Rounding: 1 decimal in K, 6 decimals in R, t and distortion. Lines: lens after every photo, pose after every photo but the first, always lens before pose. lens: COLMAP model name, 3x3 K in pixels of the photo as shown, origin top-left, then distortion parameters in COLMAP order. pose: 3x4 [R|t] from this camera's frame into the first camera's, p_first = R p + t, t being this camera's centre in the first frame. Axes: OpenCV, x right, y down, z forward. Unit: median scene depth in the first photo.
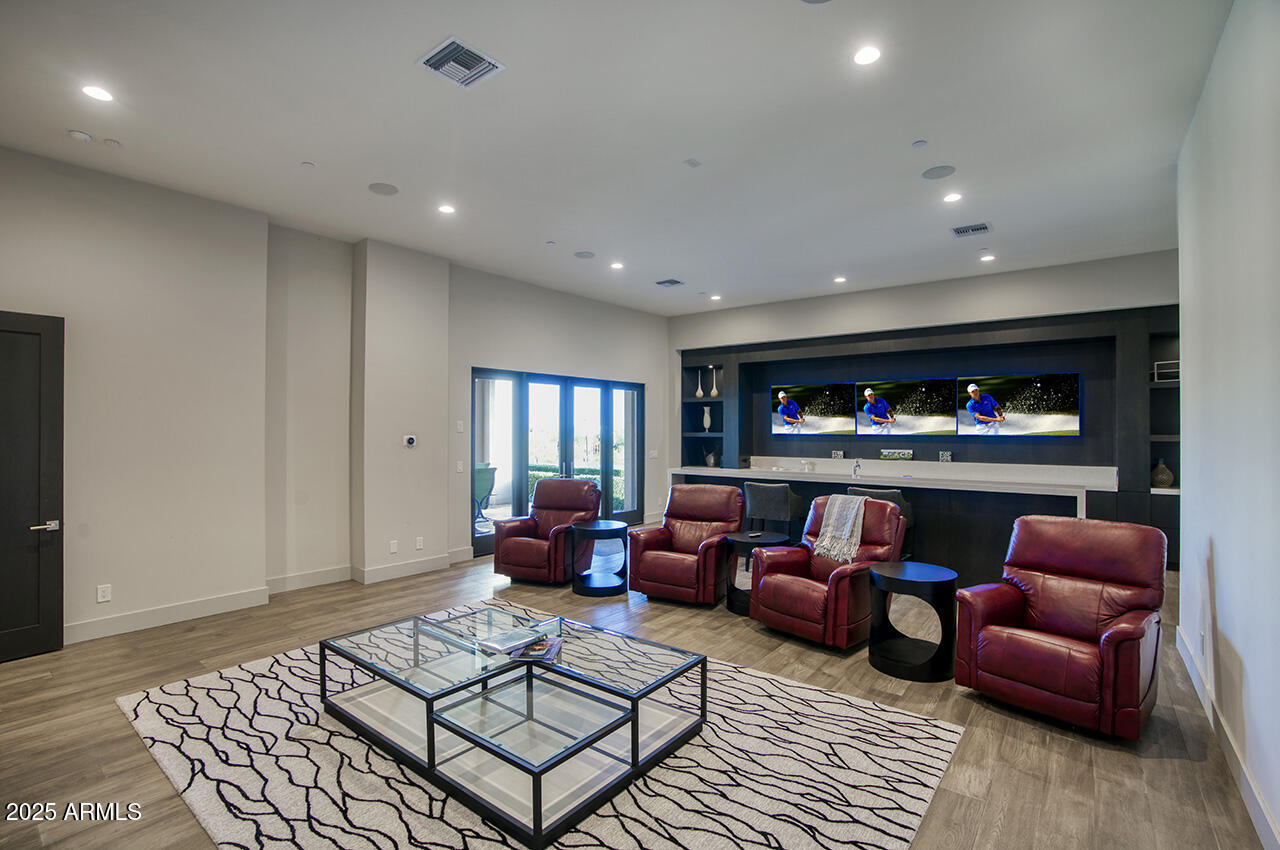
lens RADIAL K [[584.5, 0, 637.2], [0, 584.5, 429.2], [0, 0, 1]] dist [-0.004466, -0.000208]
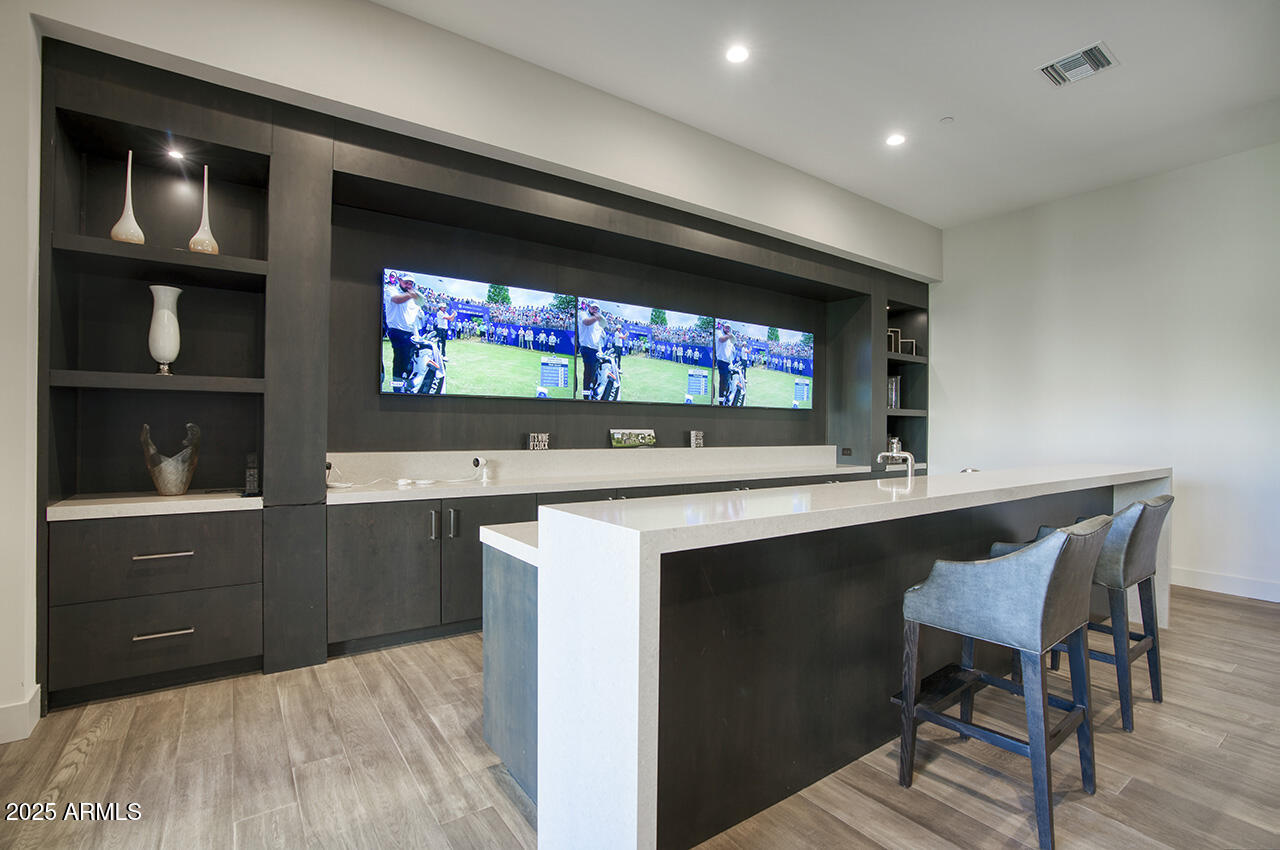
lens RADIAL K [[584.5, 0, 640.3], [0, 584.5, 427.3], [0, 0, 1]] dist [-0.004466, -0.000208]
pose [[0.273239, 0.002499, 0.961943, -0.091474], [-0.014945, 0.999887, 0.001647, 0.027037], [-0.961830, -0.014826, 0.273246, 0.709947]]
